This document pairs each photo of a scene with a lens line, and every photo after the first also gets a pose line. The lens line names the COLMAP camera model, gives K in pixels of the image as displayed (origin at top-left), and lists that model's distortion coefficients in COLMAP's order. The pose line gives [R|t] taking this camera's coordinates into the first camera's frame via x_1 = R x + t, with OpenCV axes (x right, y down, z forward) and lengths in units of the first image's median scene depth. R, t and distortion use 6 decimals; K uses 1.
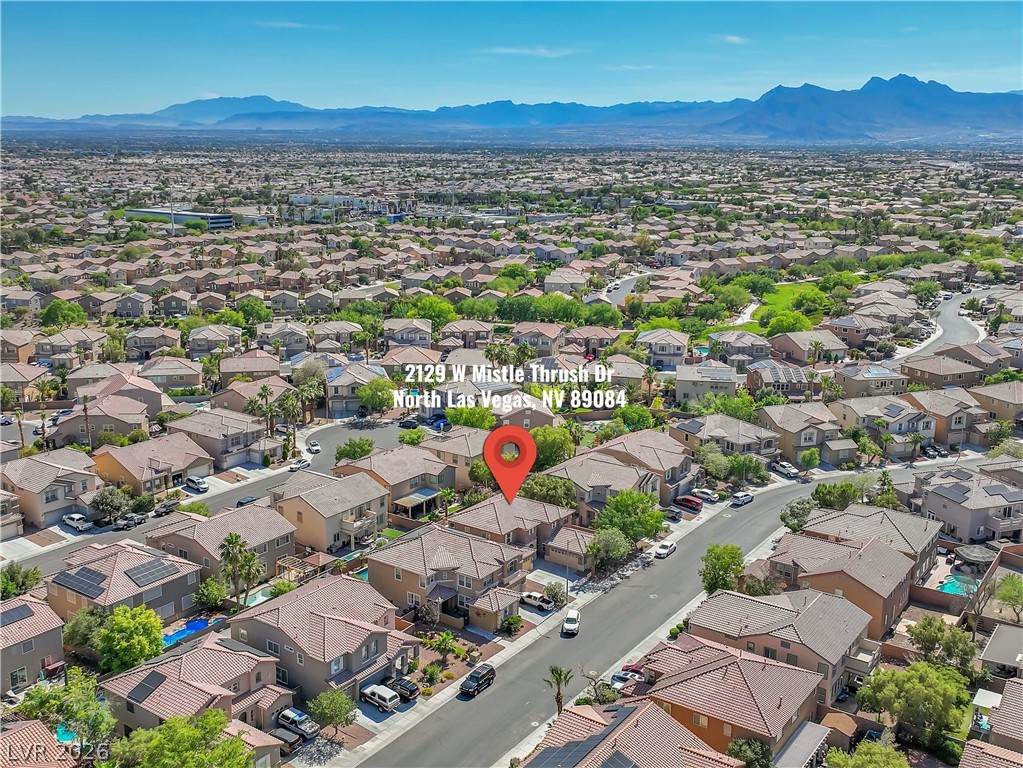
lens RADIAL K [[993.8, 0, 511.5], [0, 993.8, 384.0], [0, 0, 1]] dist [0.002533, 0.002308]
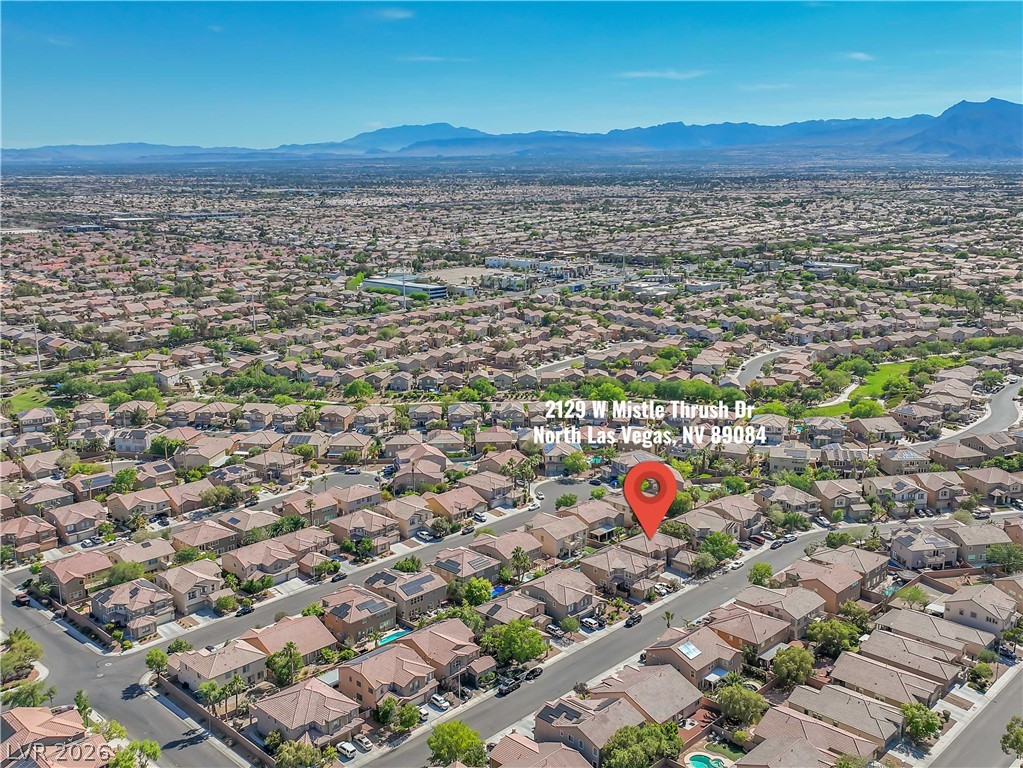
lens RADIAL K [[993.8, 0, 511.5], [0, 993.8, 384.0], [0, 0, 1]] dist [0.002533, 0.002308]
pose [[0.985948, 0.017871, -0.166096, 0.026502], [-0.020074, 0.999731, -0.011597, -0.090536], [0.165844, 0.014768, 0.986041, -0.580213]]
